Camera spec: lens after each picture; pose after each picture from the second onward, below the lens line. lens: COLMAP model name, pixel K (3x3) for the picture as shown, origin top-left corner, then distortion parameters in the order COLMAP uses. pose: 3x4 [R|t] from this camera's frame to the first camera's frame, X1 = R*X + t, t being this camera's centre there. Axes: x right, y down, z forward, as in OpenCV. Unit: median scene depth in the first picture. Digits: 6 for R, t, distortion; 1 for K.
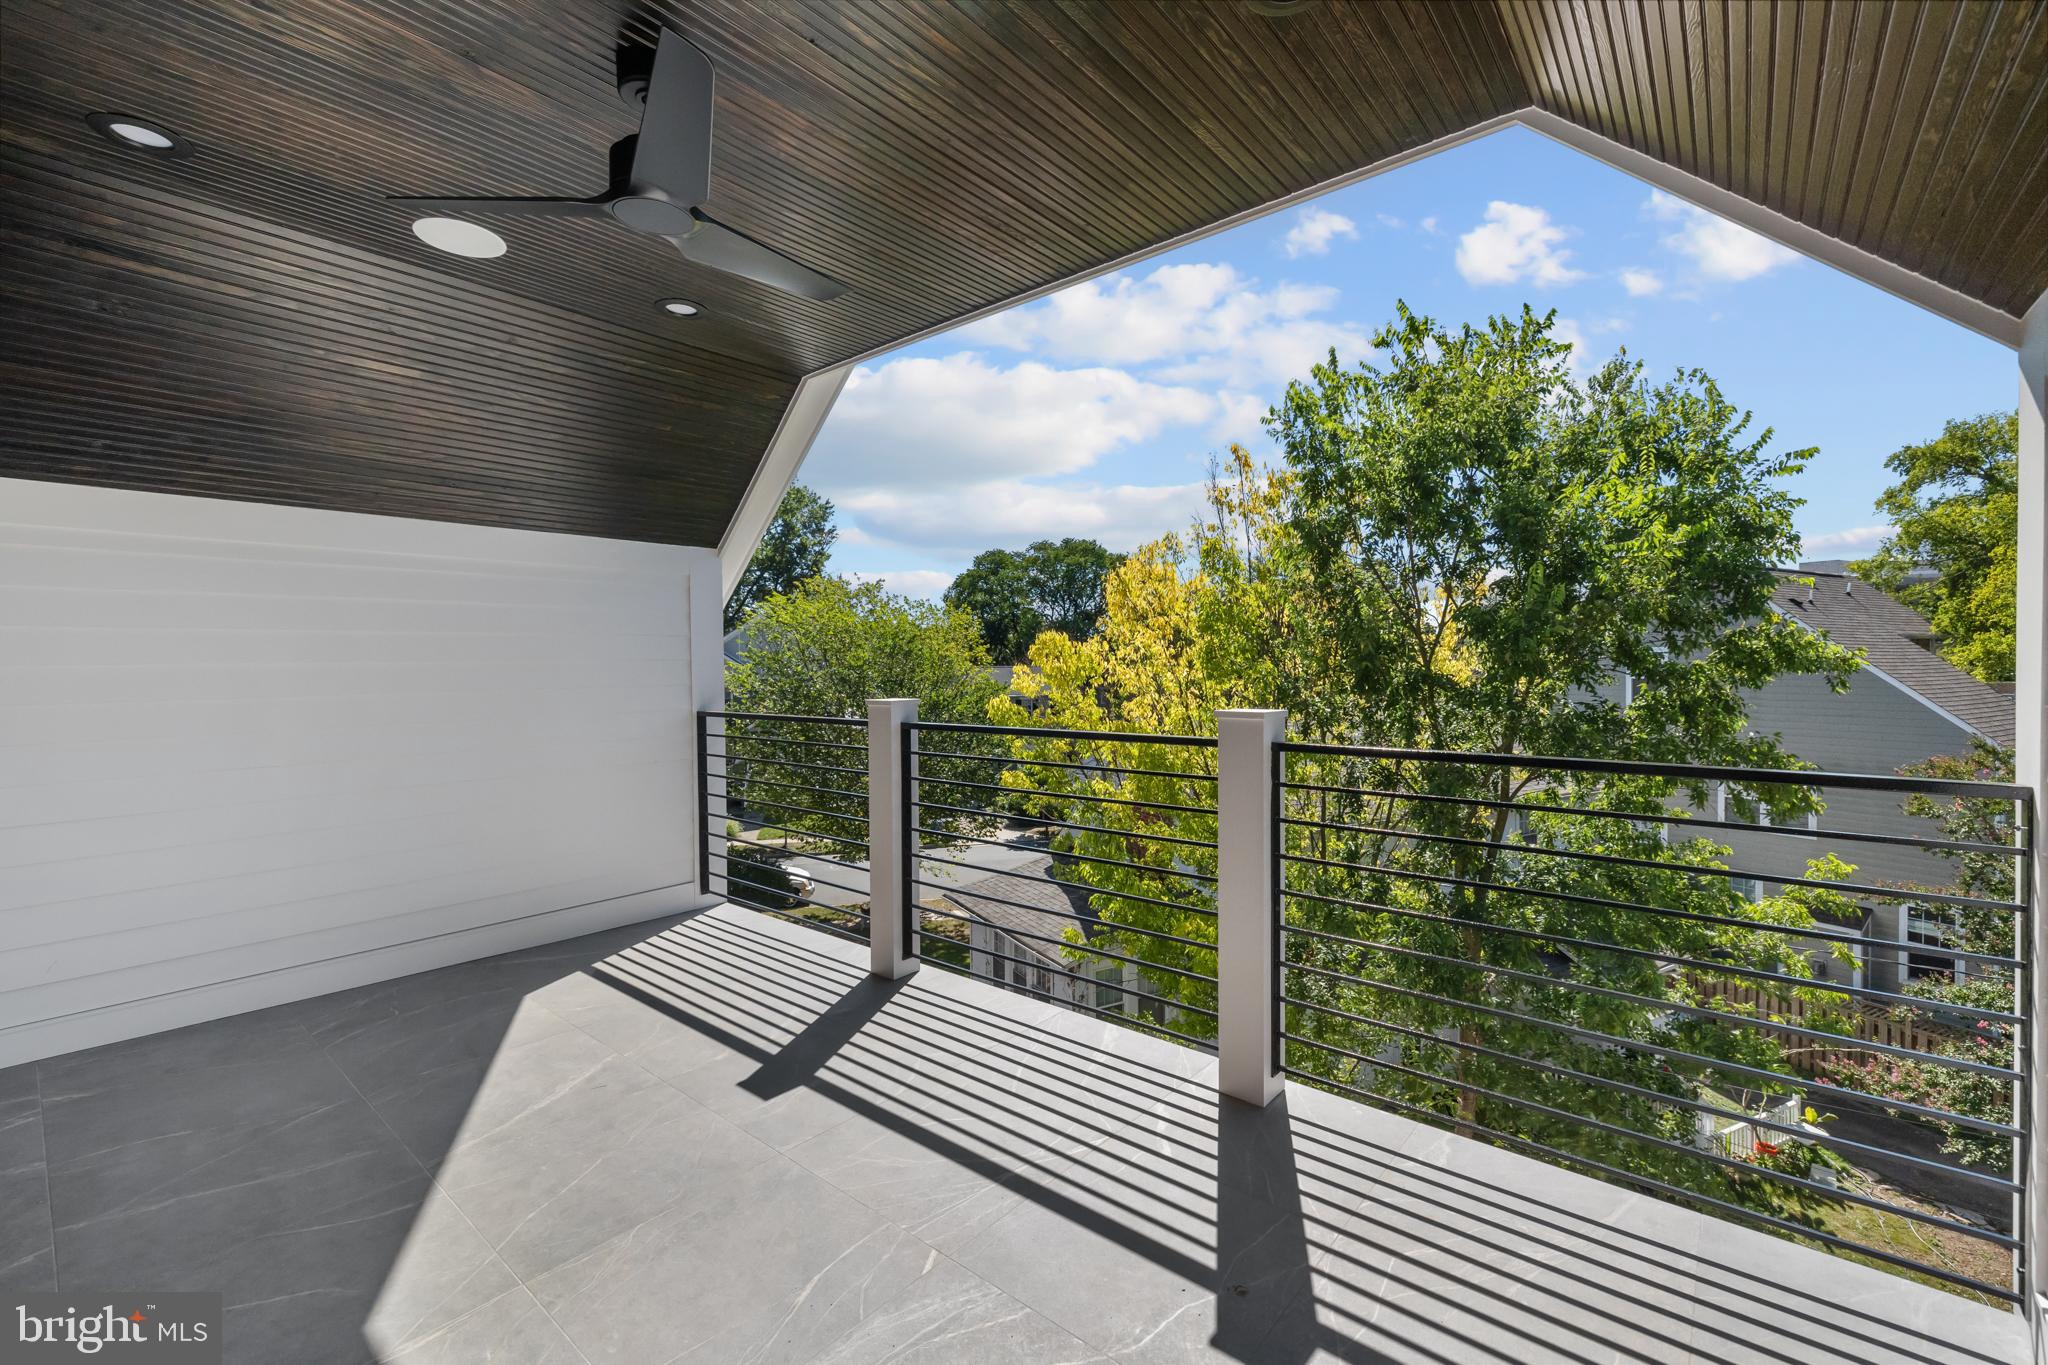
lens RADIAL K [[857.0, 0, 1042.1], [0, 857.0, 680.2], [0, 0, 1]] dist [0.009151, 0.001107]
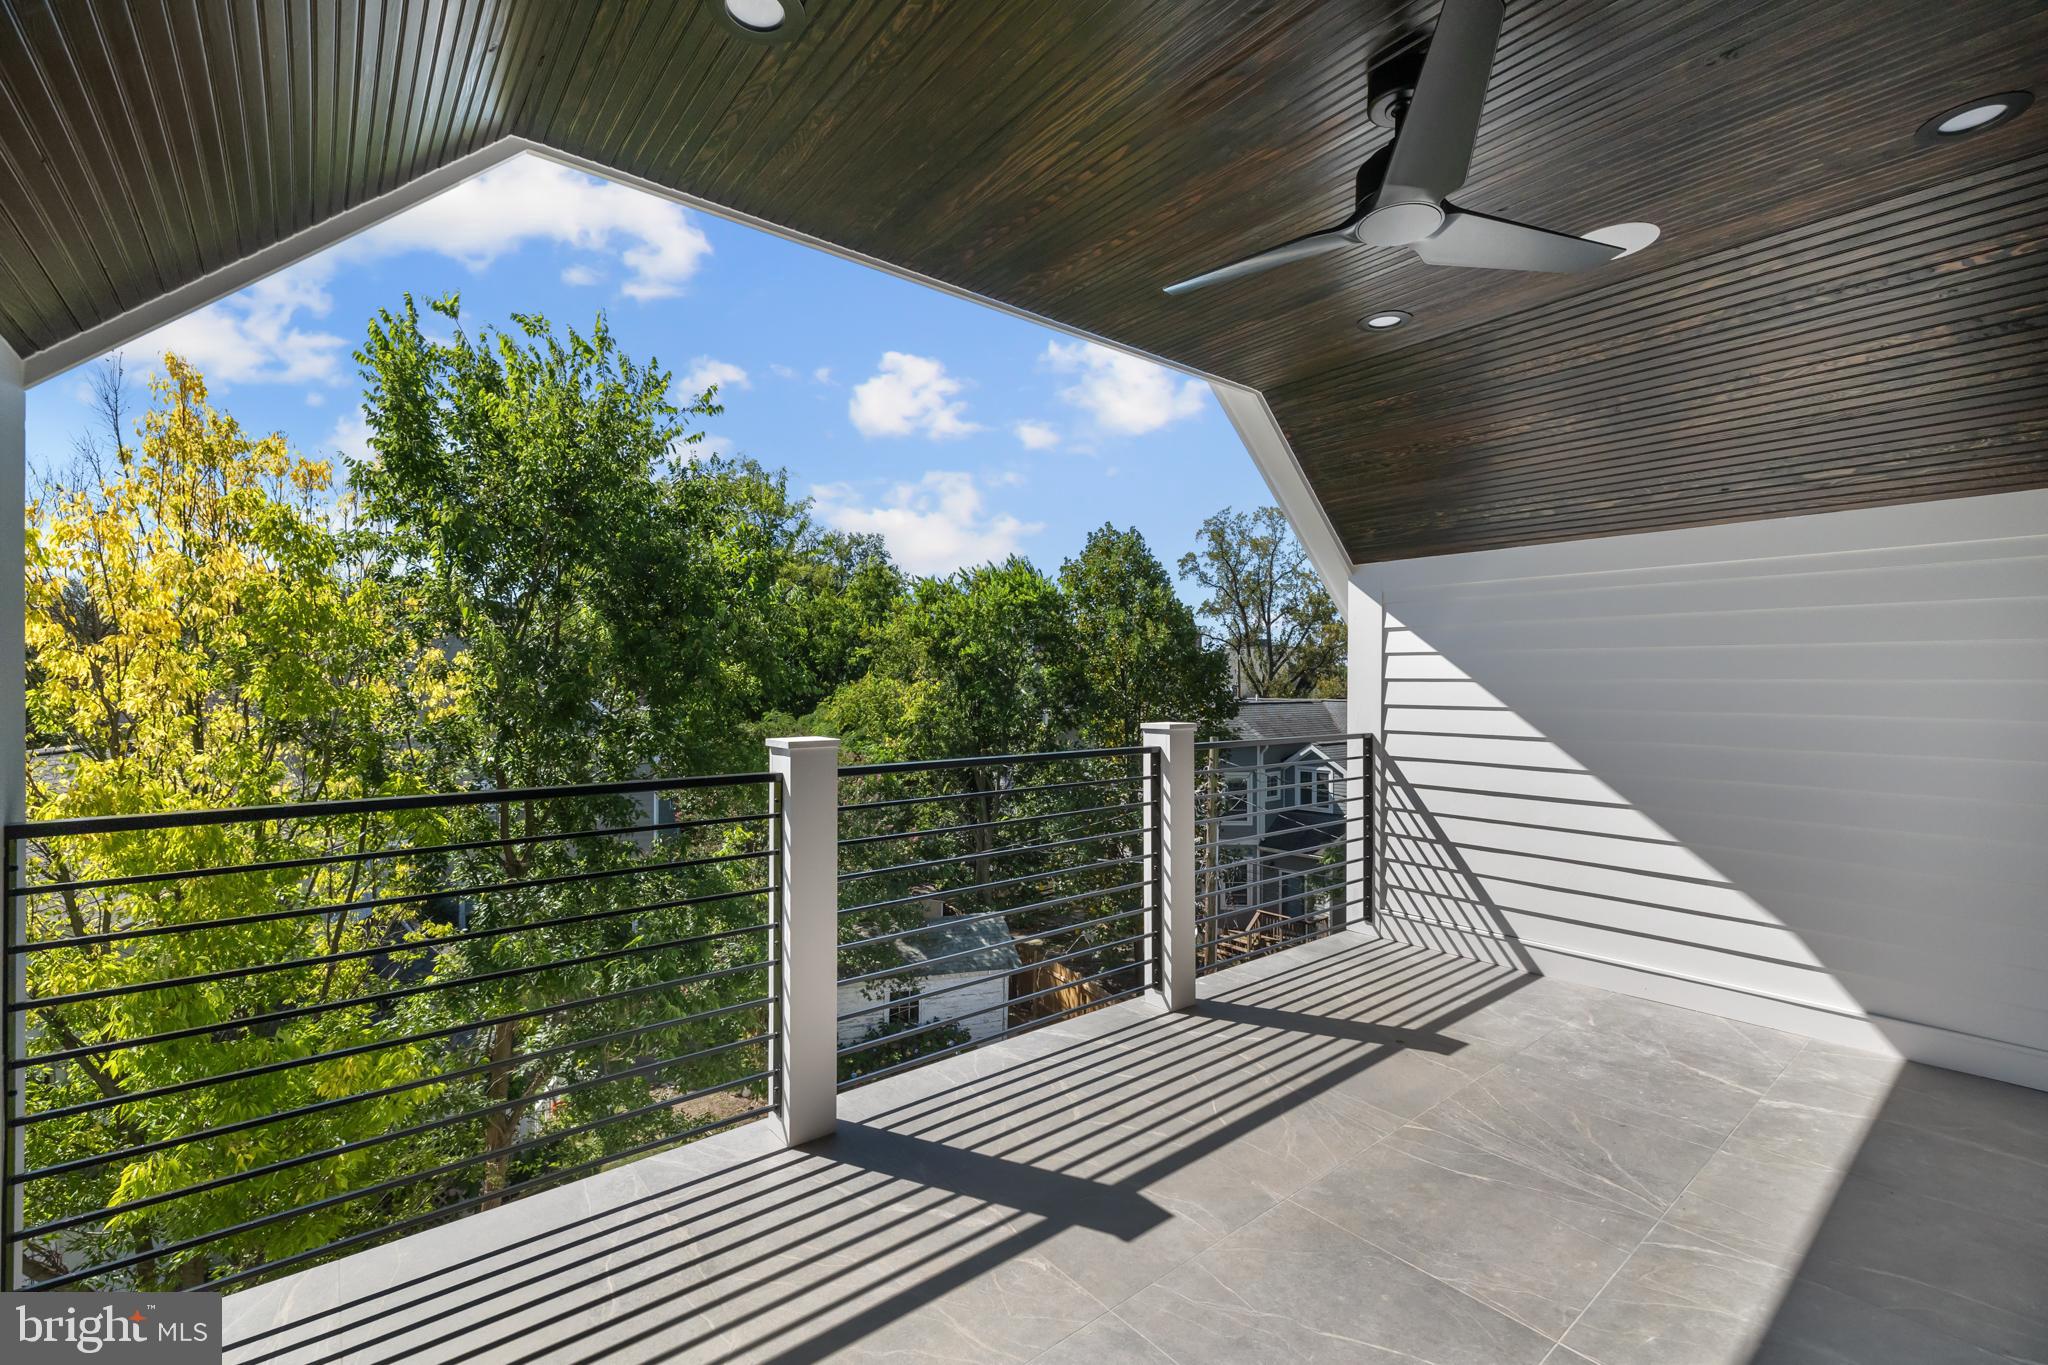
lens RADIAL K [[857.0, 0, 1009.3], [0, 857.0, 675.2], [0, 0, 1]] dist [0.009151, 0.001107]
pose [[0.211207, 0.024188, 0.977142, -0.916264], [0.020128, 0.999374, -0.029088, -0.008176], [-0.977234, 0.025811, 0.210588, 0.751216]]
